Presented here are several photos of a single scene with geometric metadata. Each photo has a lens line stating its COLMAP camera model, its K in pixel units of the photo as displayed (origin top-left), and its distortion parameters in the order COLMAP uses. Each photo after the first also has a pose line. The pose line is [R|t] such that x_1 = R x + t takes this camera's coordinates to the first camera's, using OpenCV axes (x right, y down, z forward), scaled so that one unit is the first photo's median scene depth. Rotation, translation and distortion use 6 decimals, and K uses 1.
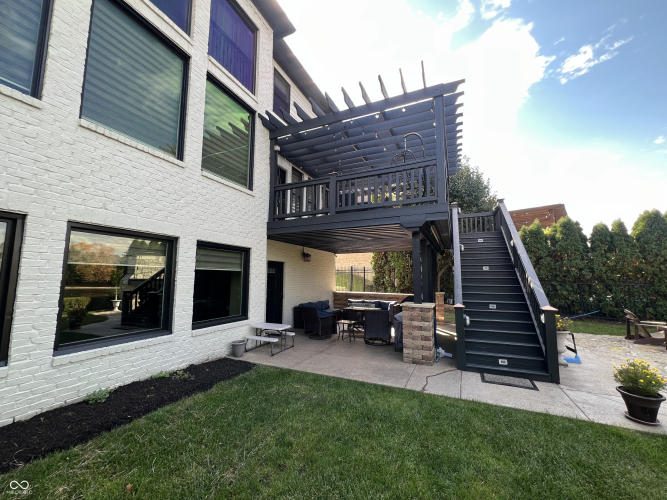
lens RADIAL K [[269.7, 0, 333.5], [0, 269.7, 250.0], [0, 0, 1]] dist [-0.001147, -0.000064]
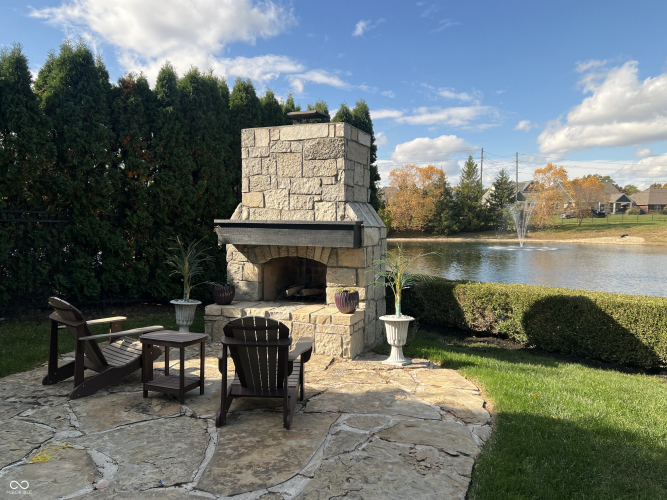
lens RADIAL K [[519.3, 0, 333.5], [0, 519.3, 250.0], [0, 0, 1]] dist [0.028183, -0.002046]
pose [[0.131651, -0.063364, 0.989269, 0.547175], [-0.110758, 0.990766, 0.078200, 0.085725], [-0.985089, -0.119864, 0.123417, 0.639599]]
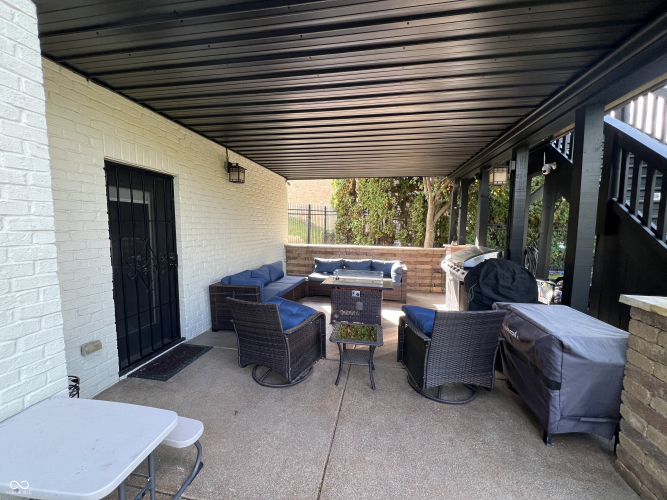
lens RADIAL K [[269.7, 0, 333.5], [0, 269.7, 250.0], [0, 0, 1]] dist [-0.001147, -0.000064]
pose [[0.967221, -0.021124, 0.253055, -0.078633], [-0.027835, 0.981710, 0.188338, 0.085002], [-0.252405, -0.189208, 0.948943, 0.692614]]
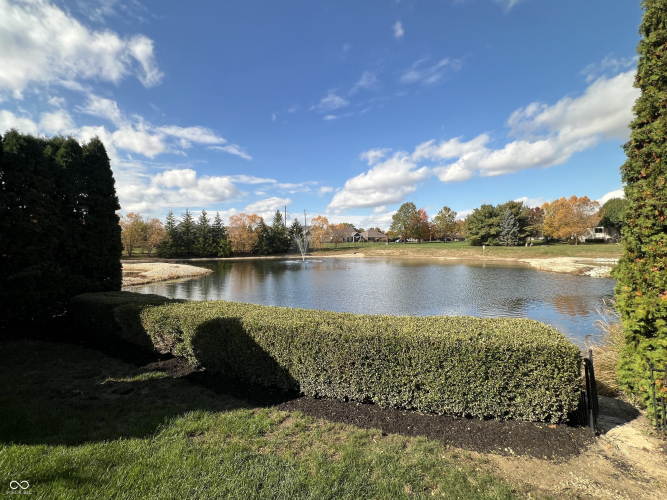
lens RADIAL K [[287.9, 0, 333.5], [0, 287.9, 250.0], [0, 0, 1]] dist [-0.000739, -0.000391]
pose [[-0.276594, -0.017625, 0.960825, 1.067553], [-0.096854, 0.995252, -0.009625, 0.055109], [-0.956094, -0.095722, -0.276988, 0.232552]]
